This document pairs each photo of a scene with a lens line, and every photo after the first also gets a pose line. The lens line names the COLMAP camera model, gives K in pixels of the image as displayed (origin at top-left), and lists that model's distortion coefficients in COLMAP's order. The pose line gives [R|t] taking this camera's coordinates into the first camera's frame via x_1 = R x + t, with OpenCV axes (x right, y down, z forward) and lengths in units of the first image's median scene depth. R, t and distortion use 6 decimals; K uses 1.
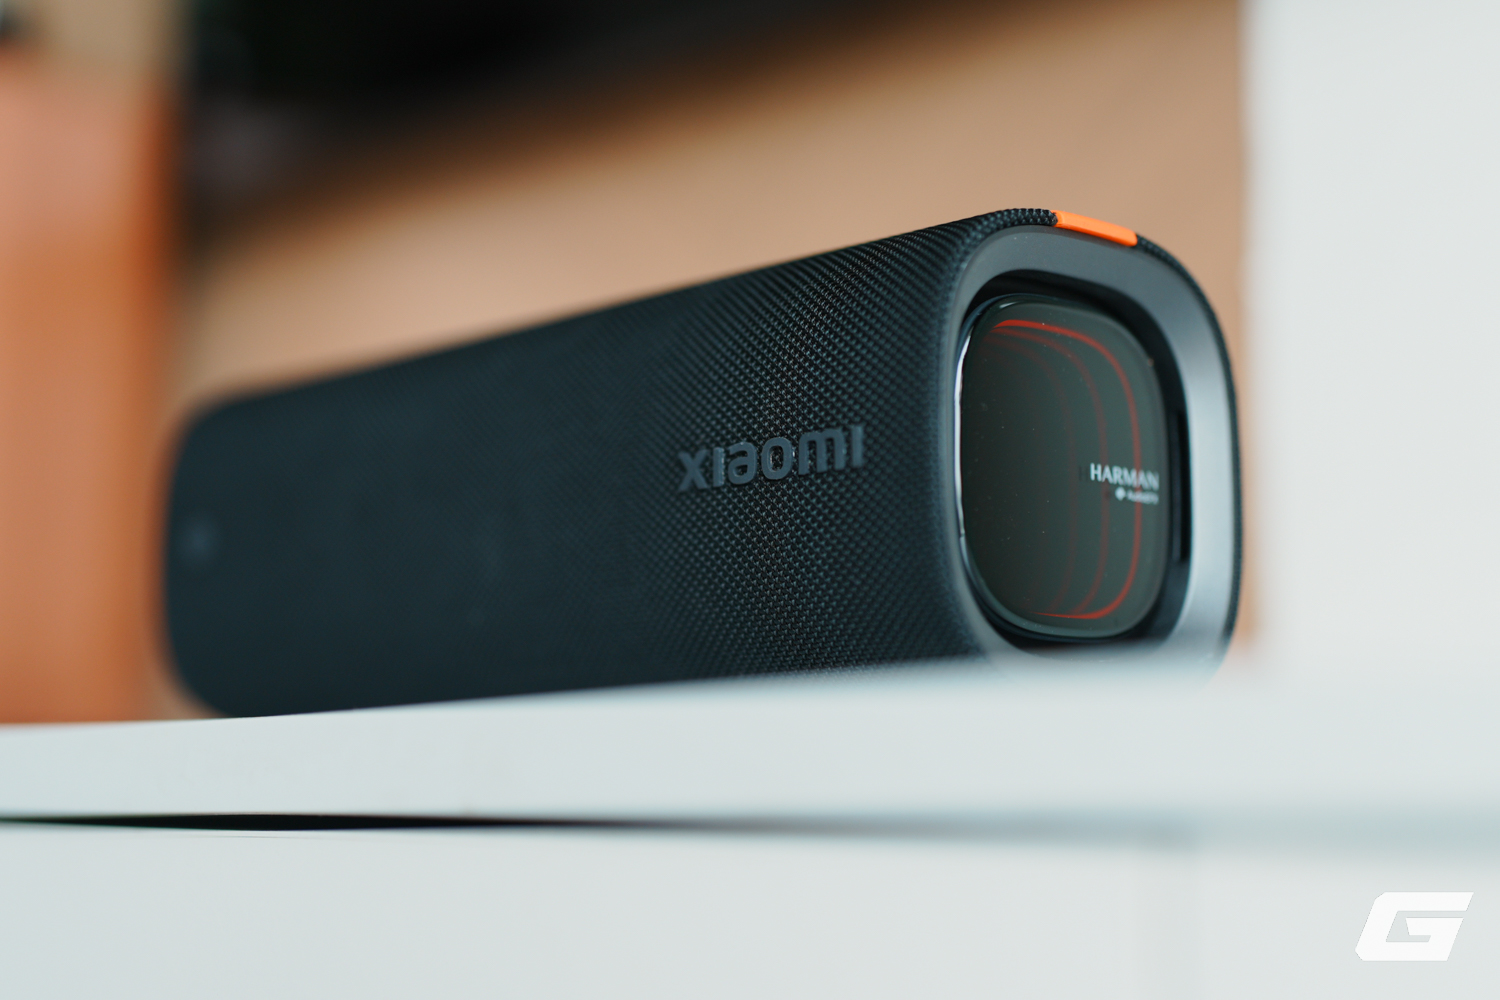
lens RADIAL K [[2317.5, 0, 750.0], [0, 2317.5, 500.0], [0, 0, 1]] dist [0.013185, 0.008840]
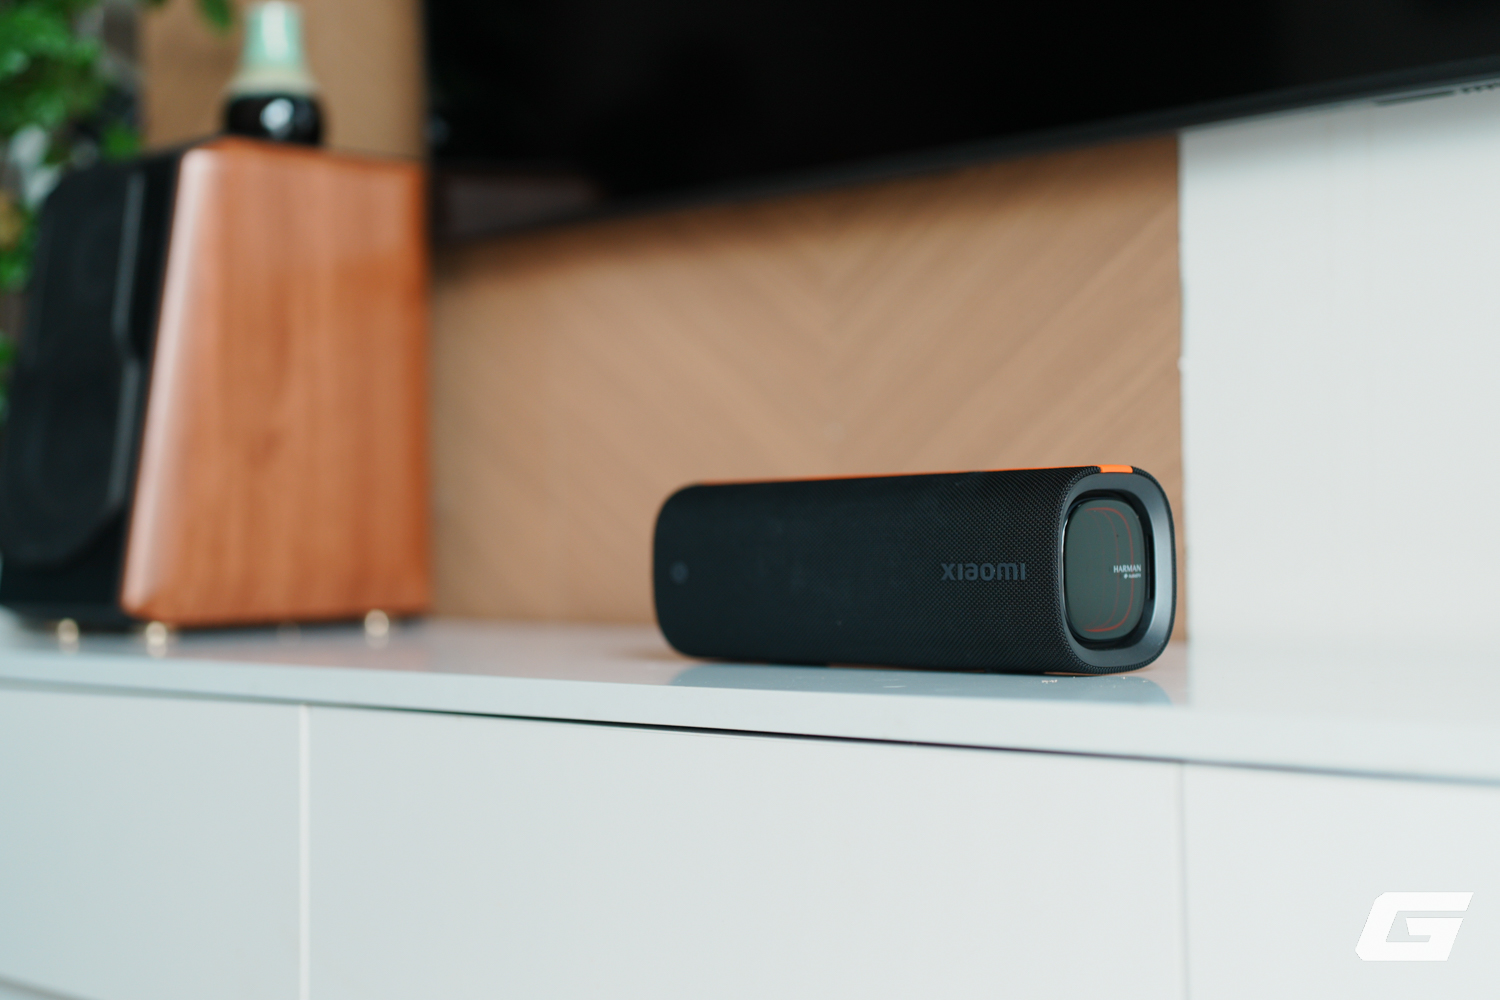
lens RADIAL K [[2237.6, 0, 750.0], [0, 2237.6, 500.0], [0, 0, 1]] dist [-0.239344, 0.000112]
pose [[0.999768, -0.018125, 0.011675, -0.255307], [0.016735, 0.993814, 0.109788, -0.343881], [-0.013593, -0.109567, 0.993886, -1.273708]]
